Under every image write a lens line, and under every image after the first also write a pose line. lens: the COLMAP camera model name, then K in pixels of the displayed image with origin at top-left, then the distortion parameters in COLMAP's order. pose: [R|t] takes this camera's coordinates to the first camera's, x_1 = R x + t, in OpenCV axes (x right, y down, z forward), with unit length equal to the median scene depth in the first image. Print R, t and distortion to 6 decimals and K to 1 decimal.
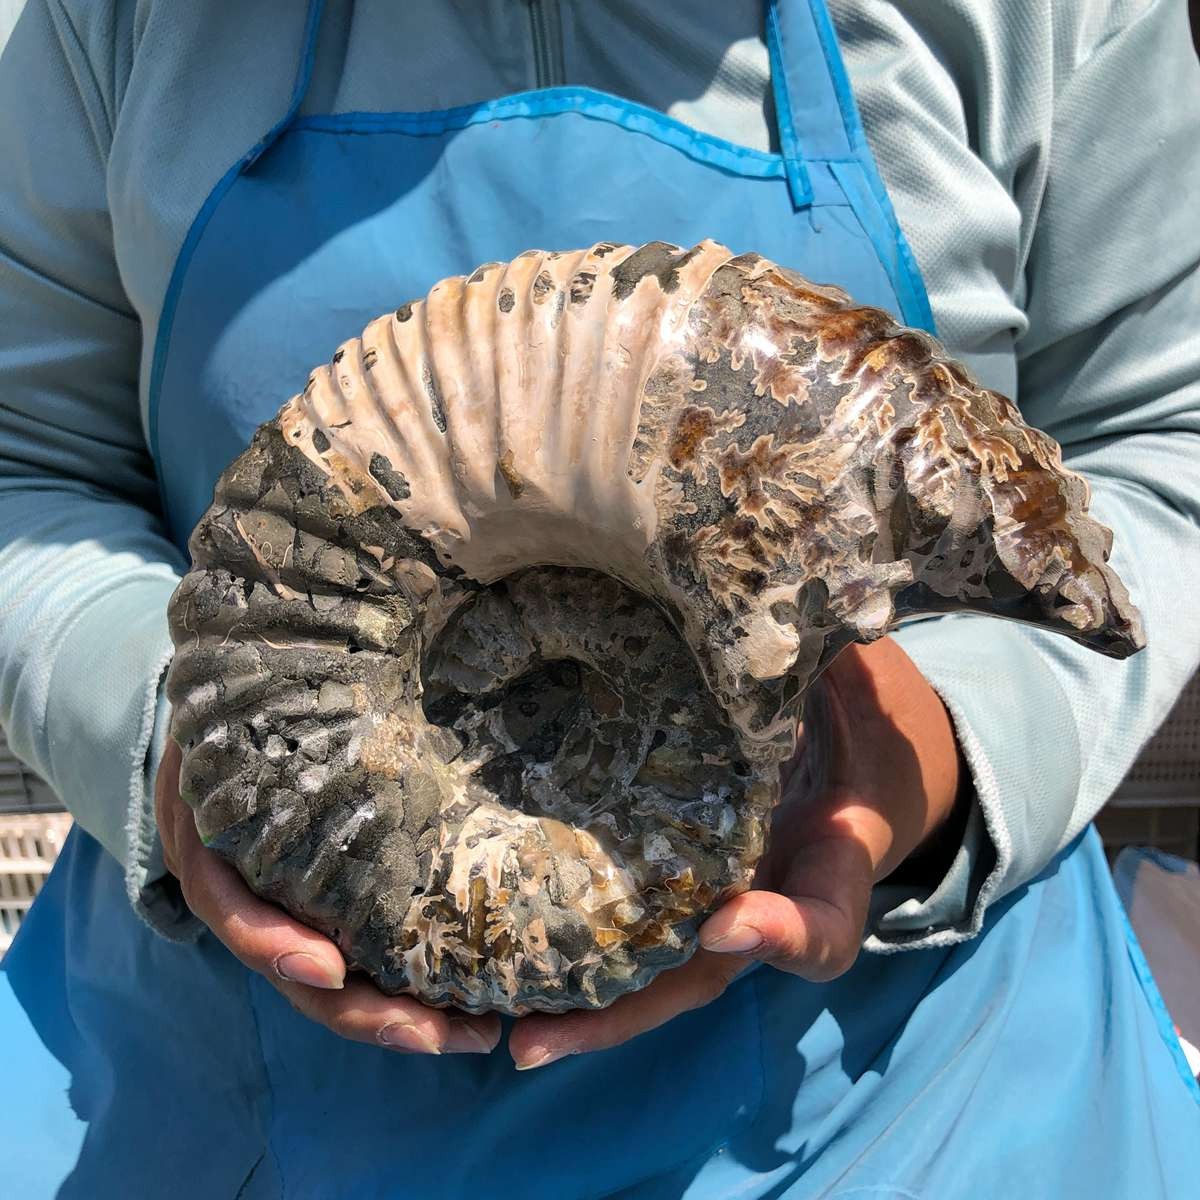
lens RADIAL K [[1350.8, 0, 600.1], [0, 1350.8, 587.1], [0, 0, 1]] dist [0.211203, -0.920952]
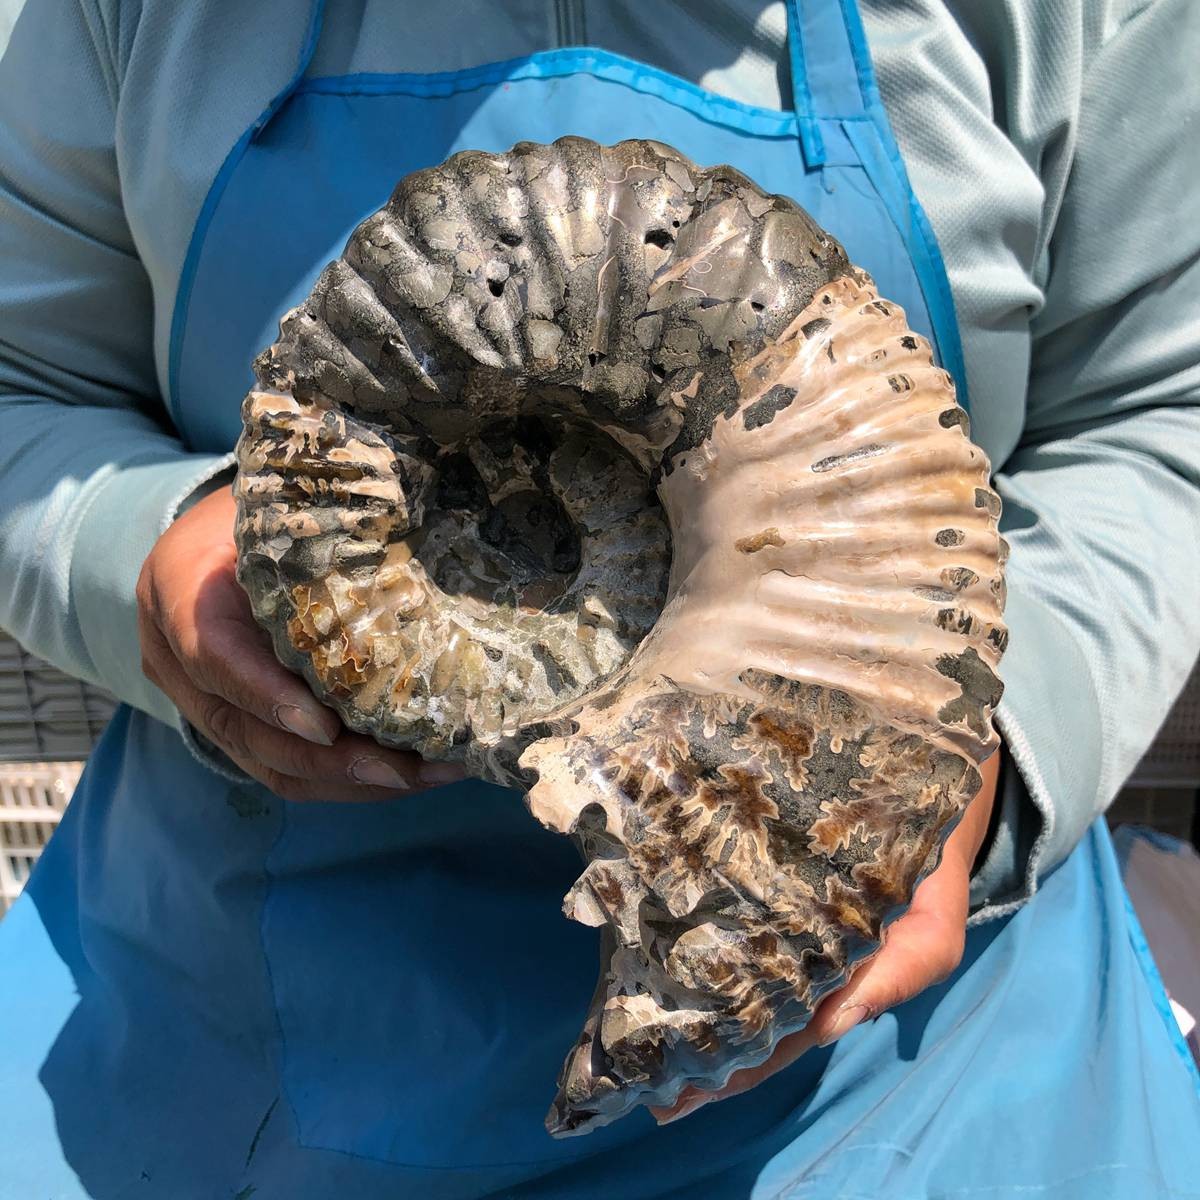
lens RADIAL K [[1360.6, 0, 599.9], [0, 1360.6, 566.7], [0, 0, 1]] dist [0.203627, -0.906706]
pose [[-0.046419, 0.987638, 0.149723, -0.194551], [-0.992251, -0.062881, 0.107163, -0.077606], [0.115253, -0.143589, 0.982903, 0.028401]]
